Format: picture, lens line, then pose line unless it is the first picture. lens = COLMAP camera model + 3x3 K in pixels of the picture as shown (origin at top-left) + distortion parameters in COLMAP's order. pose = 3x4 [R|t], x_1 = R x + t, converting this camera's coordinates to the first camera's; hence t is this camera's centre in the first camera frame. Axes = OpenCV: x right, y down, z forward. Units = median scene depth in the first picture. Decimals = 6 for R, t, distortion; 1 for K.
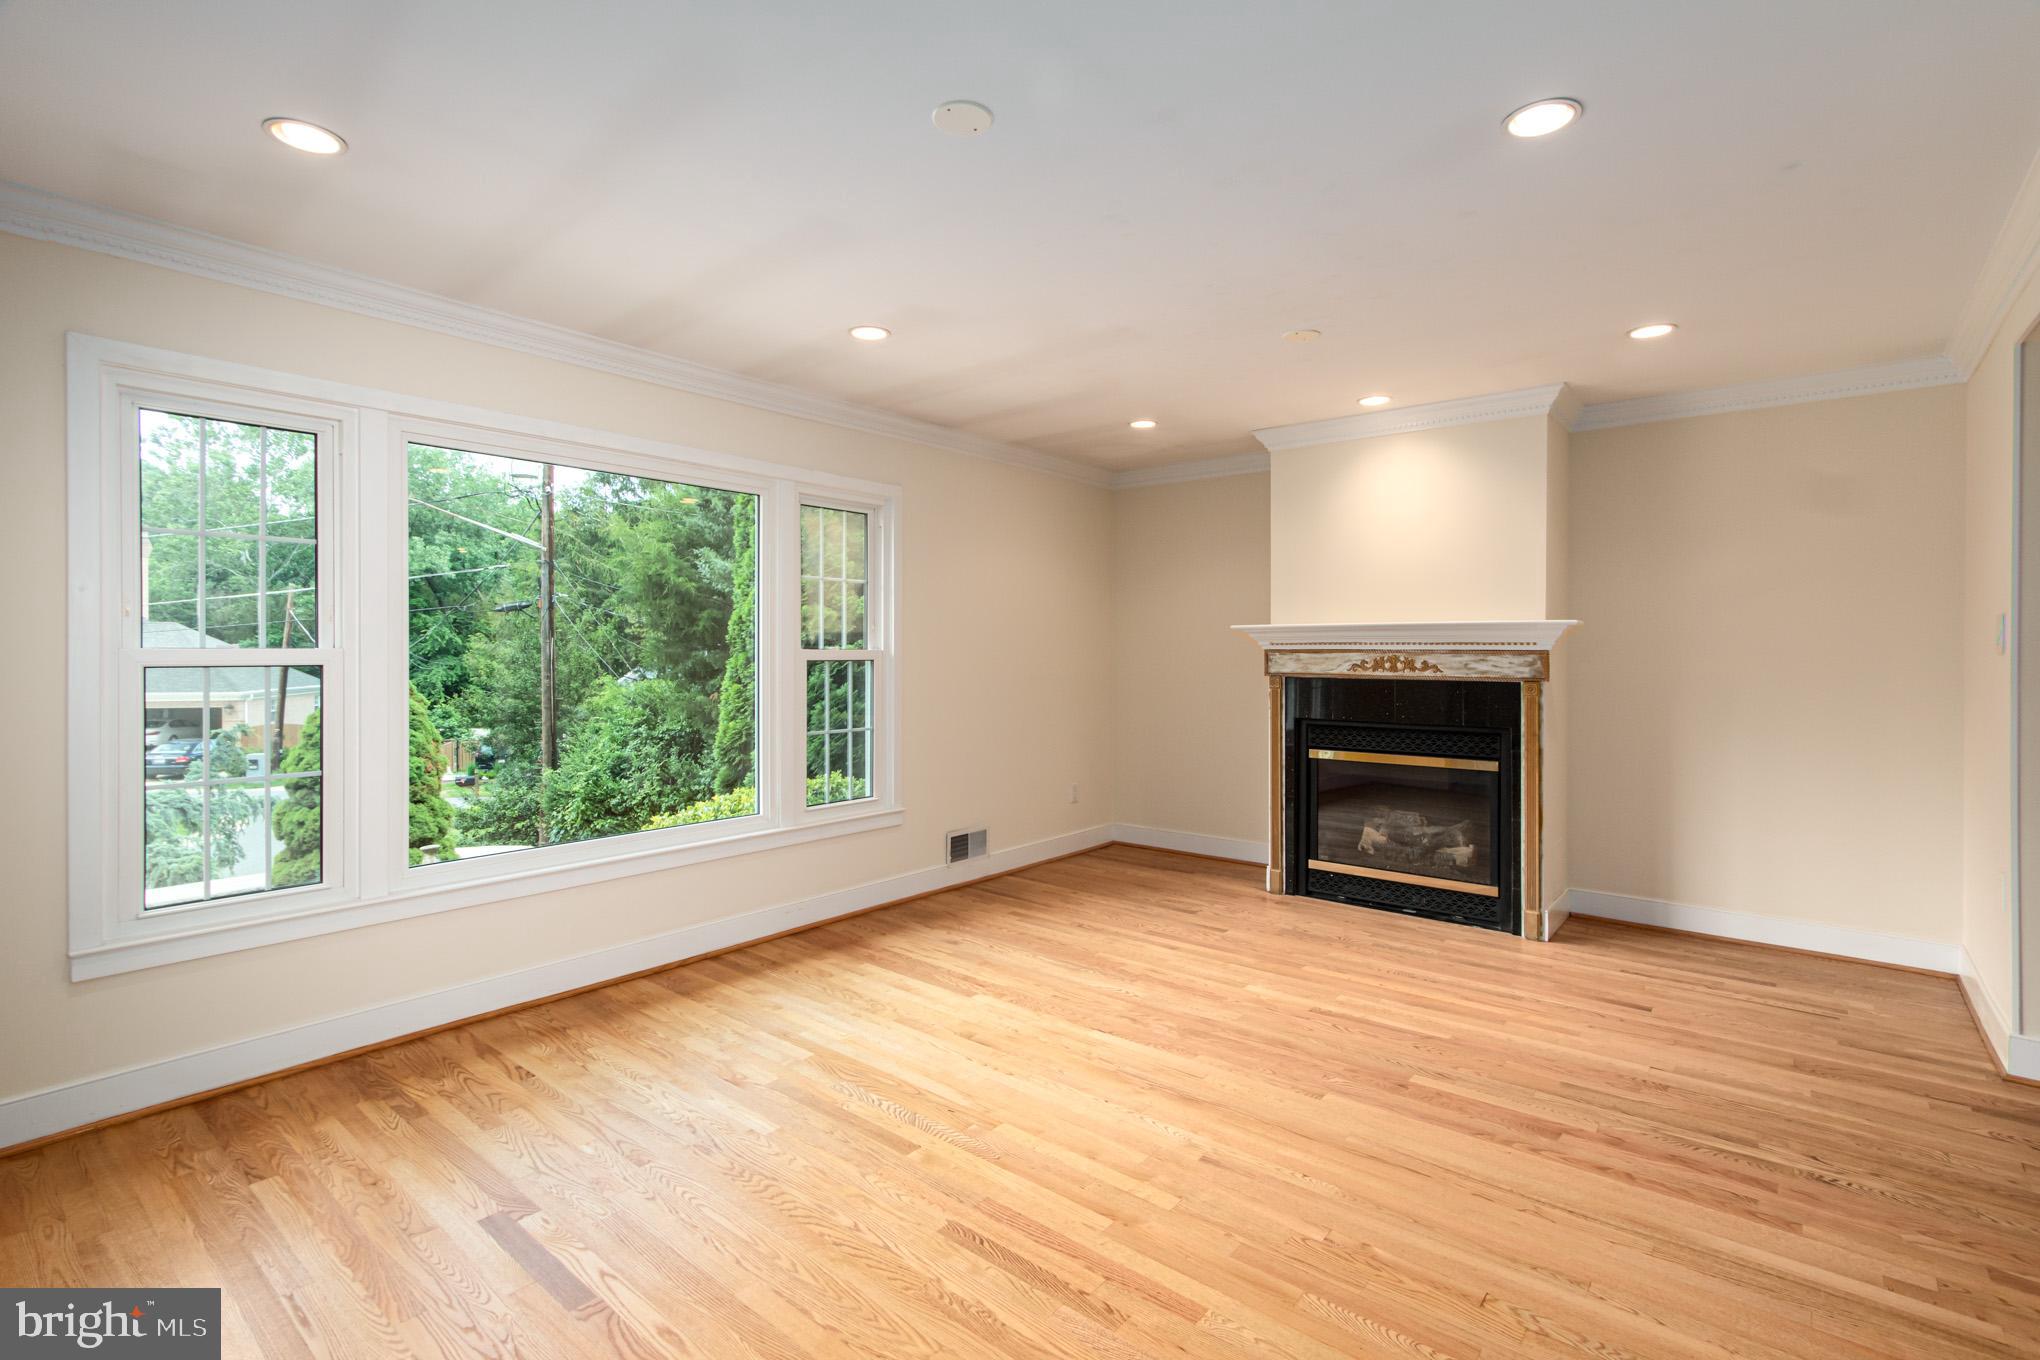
lens RADIAL K [[950.3, 0, 1020.2], [0, 950.3, 653.2], [0, 0, 1]] dist [0.003800, 0.001641]
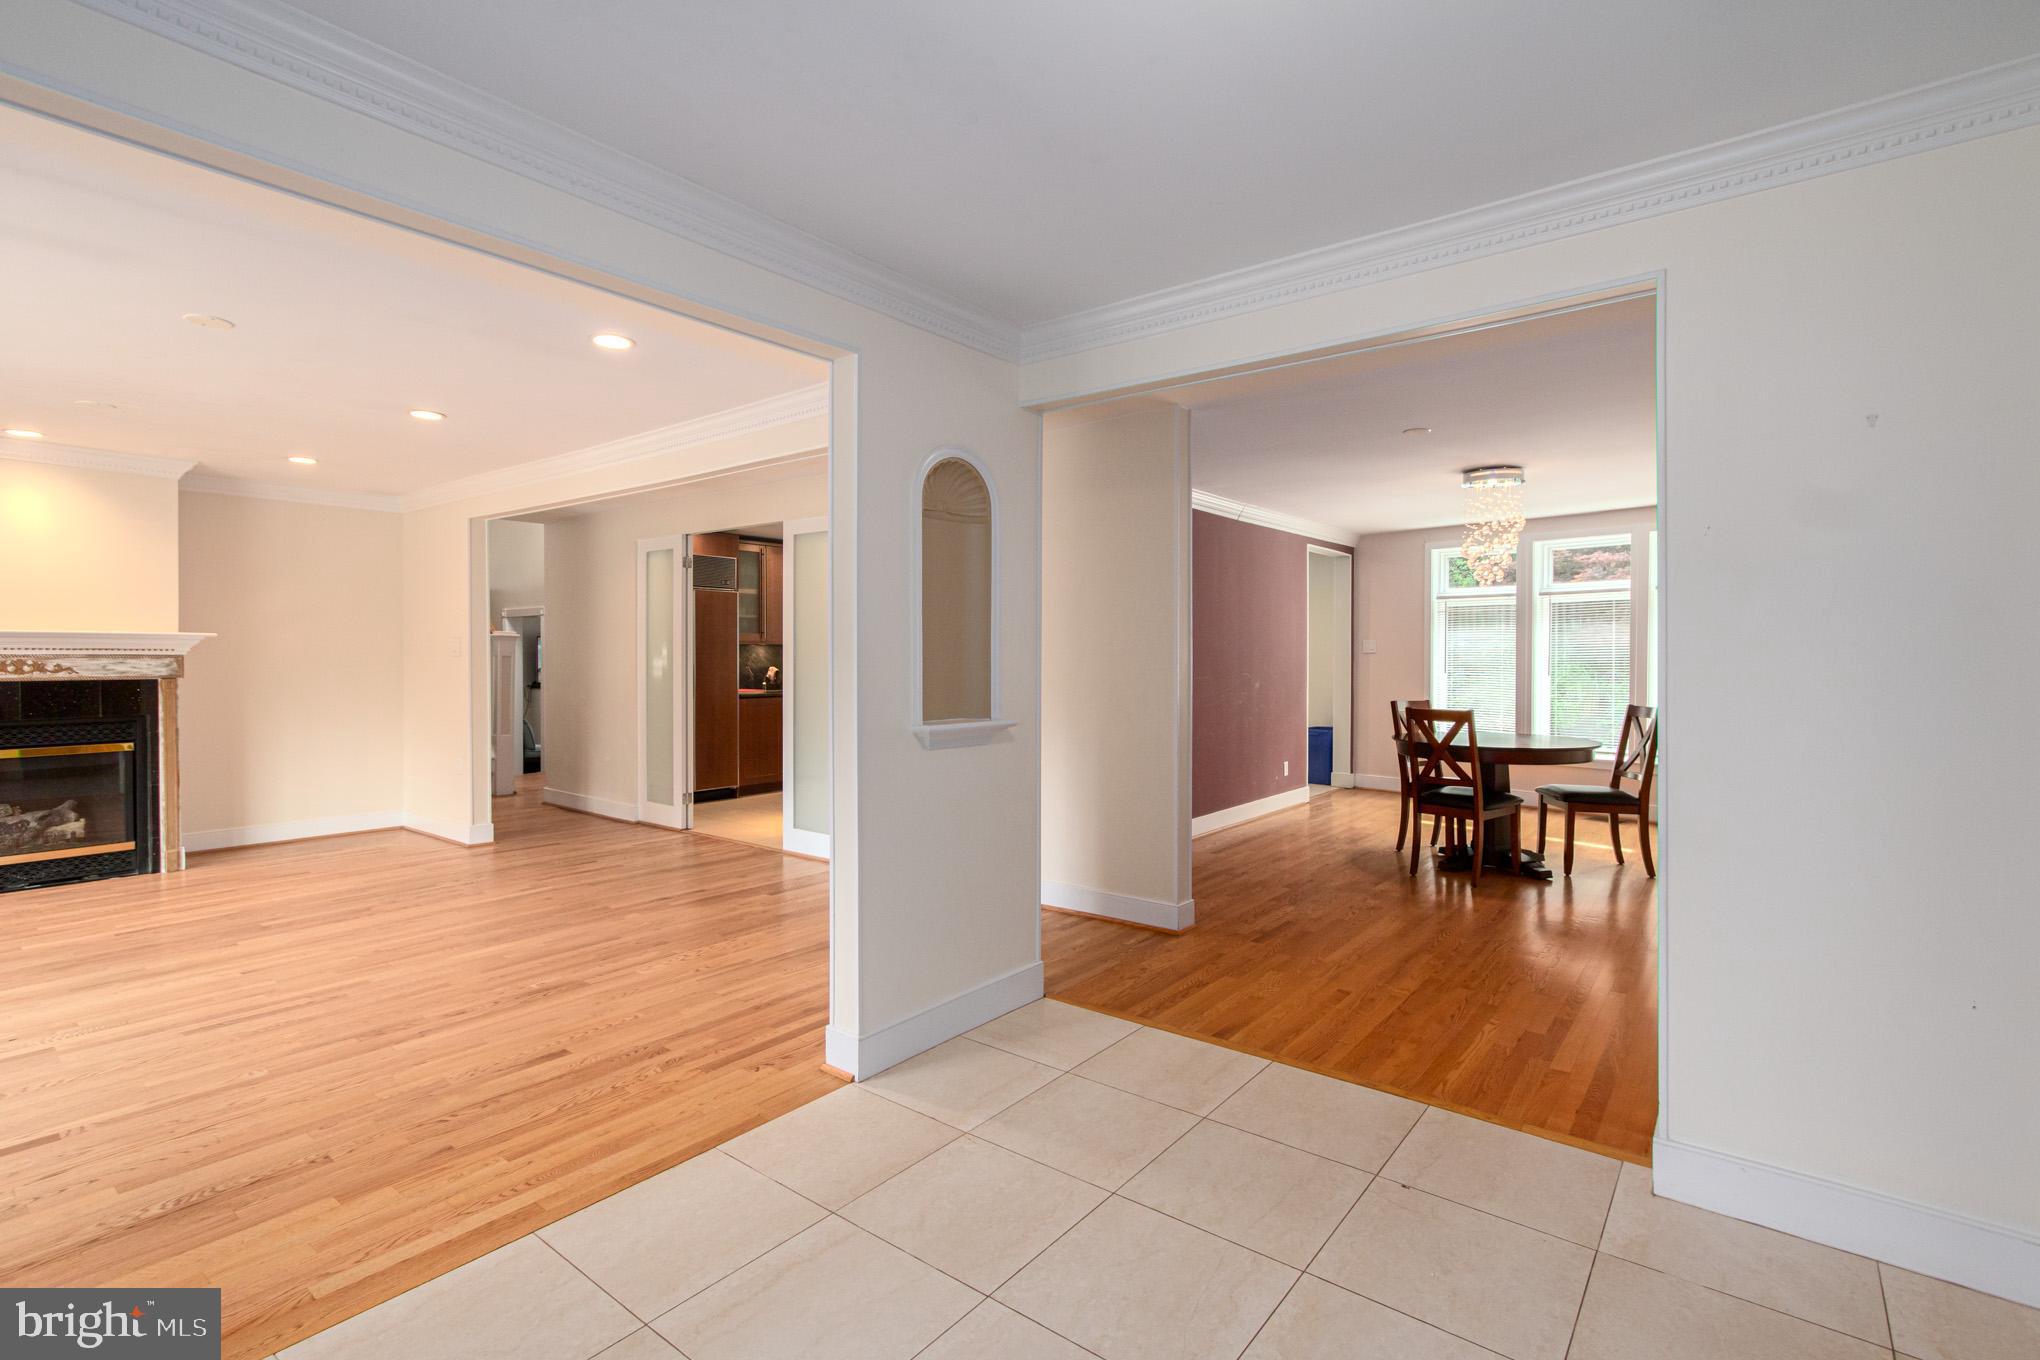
lens RADIAL K [[950.3, 0, 1014.3], [0, 950.3, 667.3], [0, 0, 1]] dist [0.003800, 0.001641]
pose [[-0.024986, -0.013330, 0.999599, -0.789602], [0.002078, 0.999908, 0.013386, -0.001185], [-0.999686, 0.002411, -0.024956, -0.141806]]
